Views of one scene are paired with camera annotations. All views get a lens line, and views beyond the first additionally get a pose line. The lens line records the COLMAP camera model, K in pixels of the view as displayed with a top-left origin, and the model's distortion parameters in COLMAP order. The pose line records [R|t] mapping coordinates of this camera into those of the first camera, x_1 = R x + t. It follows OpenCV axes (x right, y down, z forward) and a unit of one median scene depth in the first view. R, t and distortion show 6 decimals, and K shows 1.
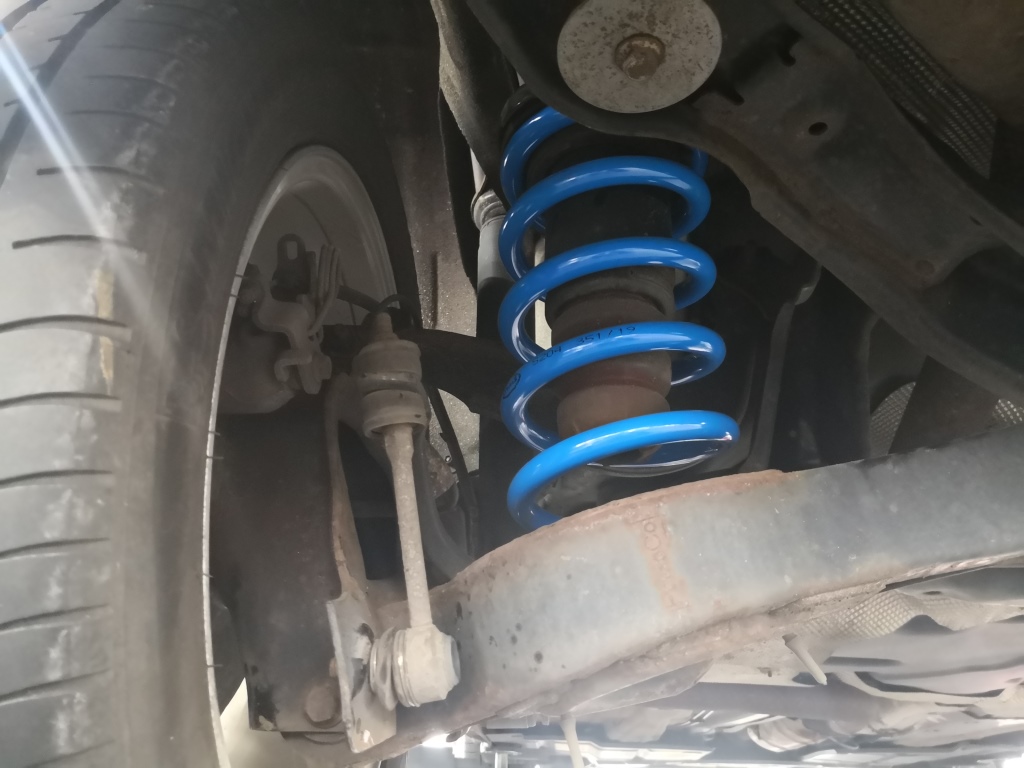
lens RADIAL K [[812.3, 0, 512.0], [0, 812.3, 384.0], [0, 0, 1]] dist [0.005438, 0.005853]
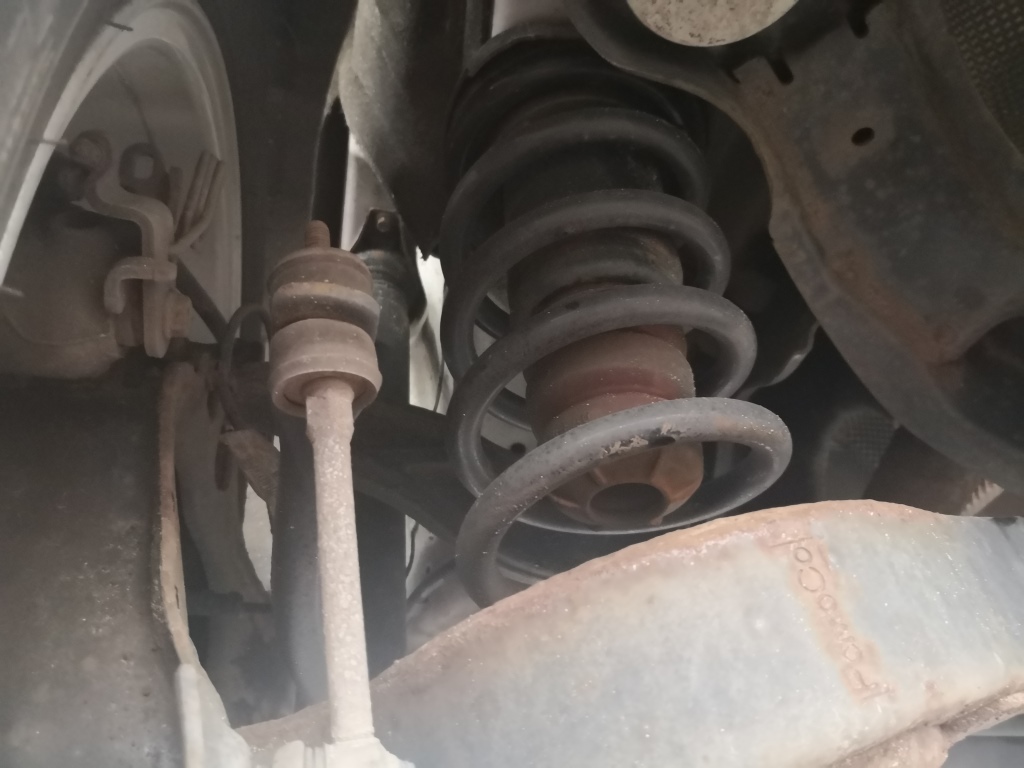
lens RADIAL K [[824.7, 0, 511.5], [0, 824.7, 403.3], [0, 0, 1]] dist [0.003056, 0.000639]
pose [[0.955301, 0.133790, 0.263627, -0.178328], [-0.072998, 0.970875, -0.228196, 0.197572], [-0.286480, 0.198752, 0.937244, 0.431919]]
